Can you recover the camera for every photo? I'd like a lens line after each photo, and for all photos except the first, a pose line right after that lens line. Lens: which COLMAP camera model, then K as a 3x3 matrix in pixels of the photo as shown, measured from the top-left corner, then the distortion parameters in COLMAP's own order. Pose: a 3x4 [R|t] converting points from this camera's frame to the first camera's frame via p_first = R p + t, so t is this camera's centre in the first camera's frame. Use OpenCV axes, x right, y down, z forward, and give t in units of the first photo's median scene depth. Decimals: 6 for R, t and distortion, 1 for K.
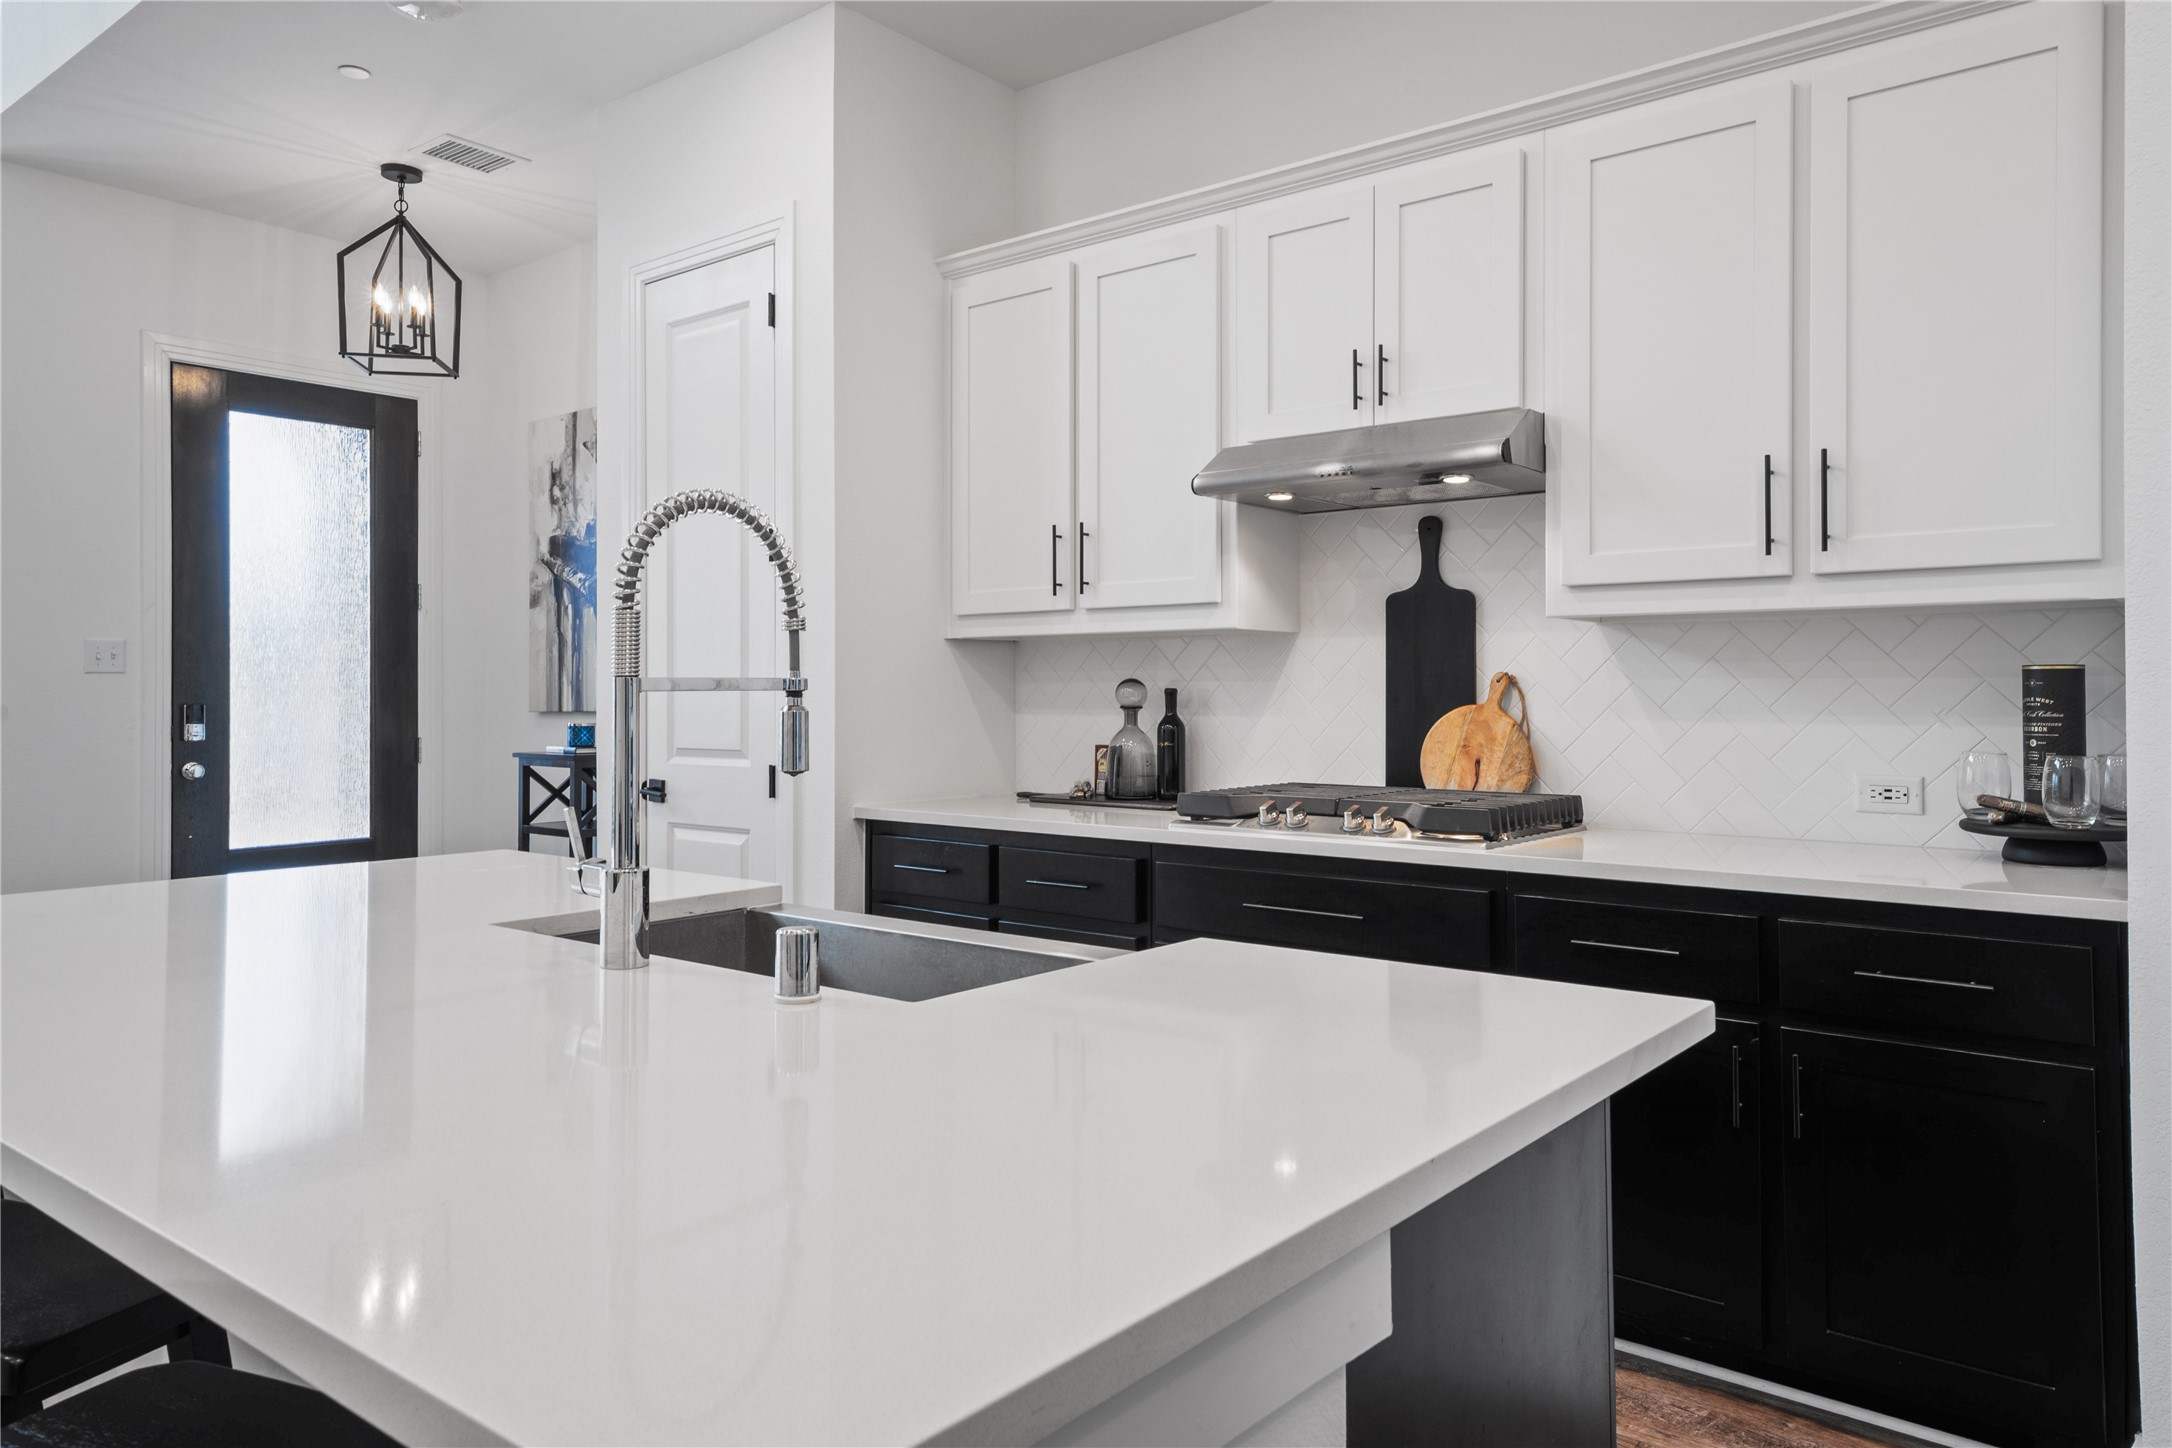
lens RADIAL K [[1424.8, 0, 1100.3], [0, 1424.8, 666.6], [0, 0, 1]] dist [0.027299, 0.002582]
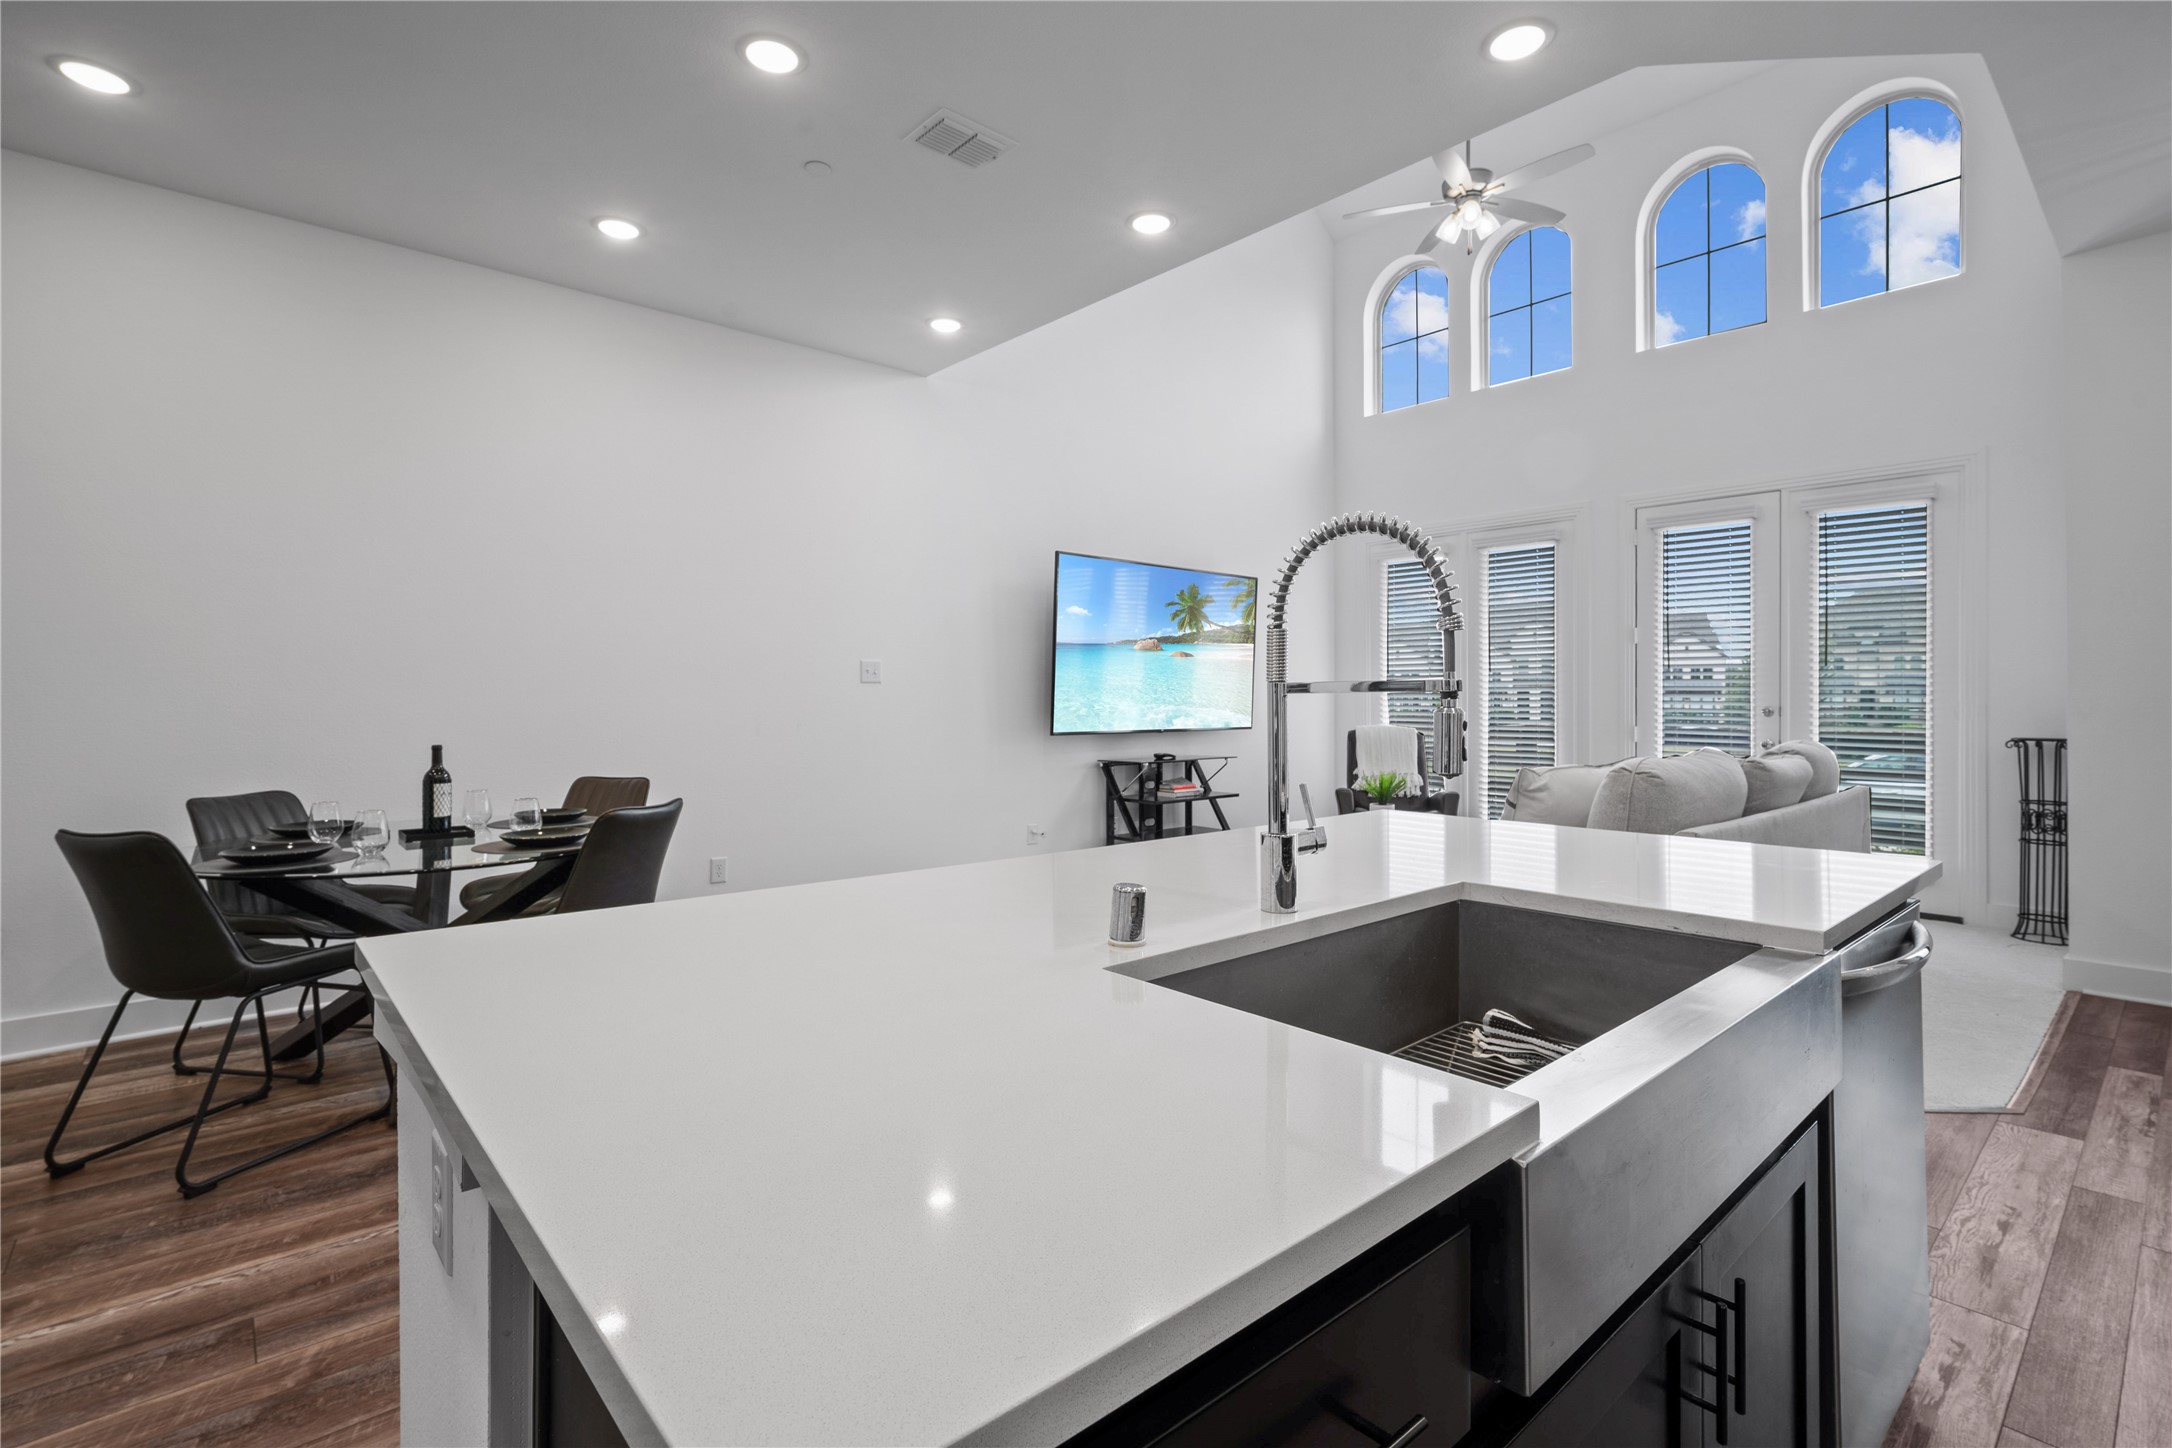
lens RADIAL K [[1004.9, 0, 1089.2], [0, 1004.9, 692.8], [0, 0, 1]] dist [-0.007588, 0.003418]
pose [[-0.169734, -0.005614, -0.985474, 0.239569], [0.020247, 0.999753, -0.009183, 0.008793], [0.985282, -0.021512, -0.169579, 0.402418]]
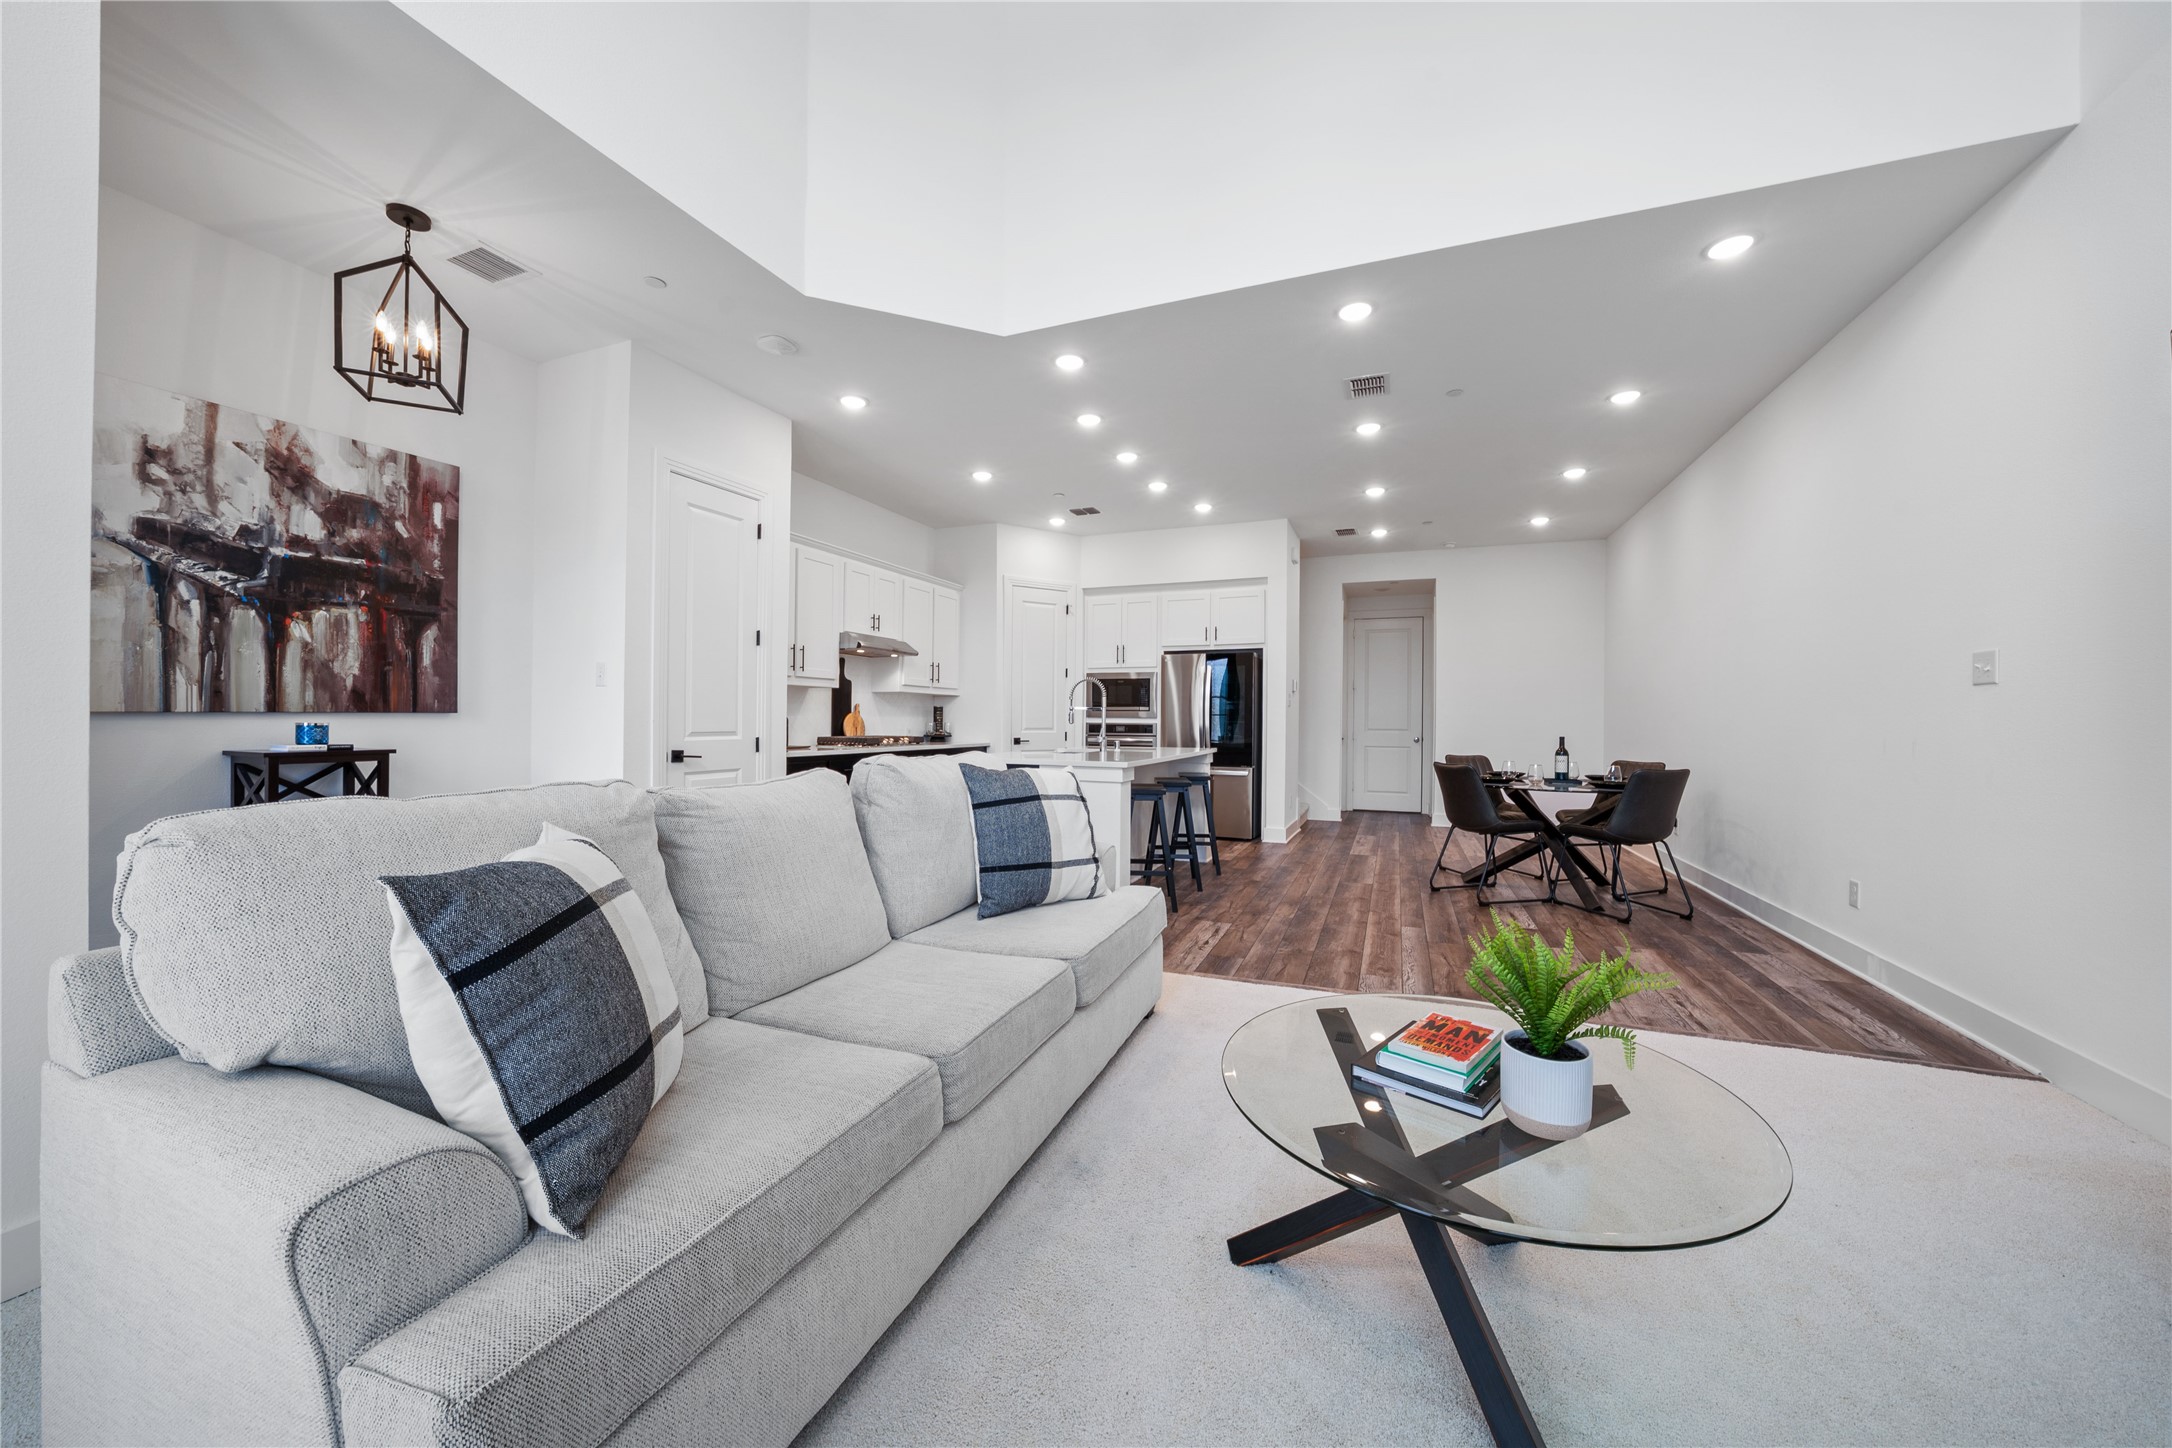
lens RADIAL K [[757.7, 0, 1088.5], [0, 757.7, 724.3], [0, 0, 1]] dist [-0.027413, 0.005556]
pose [[-0.286725, -0.008918, 0.957971, -1.515866], [-0.027267, 0.999628, 0.001145, 0.034034], [-0.957625, -0.025793, -0.286861, 0.850406]]
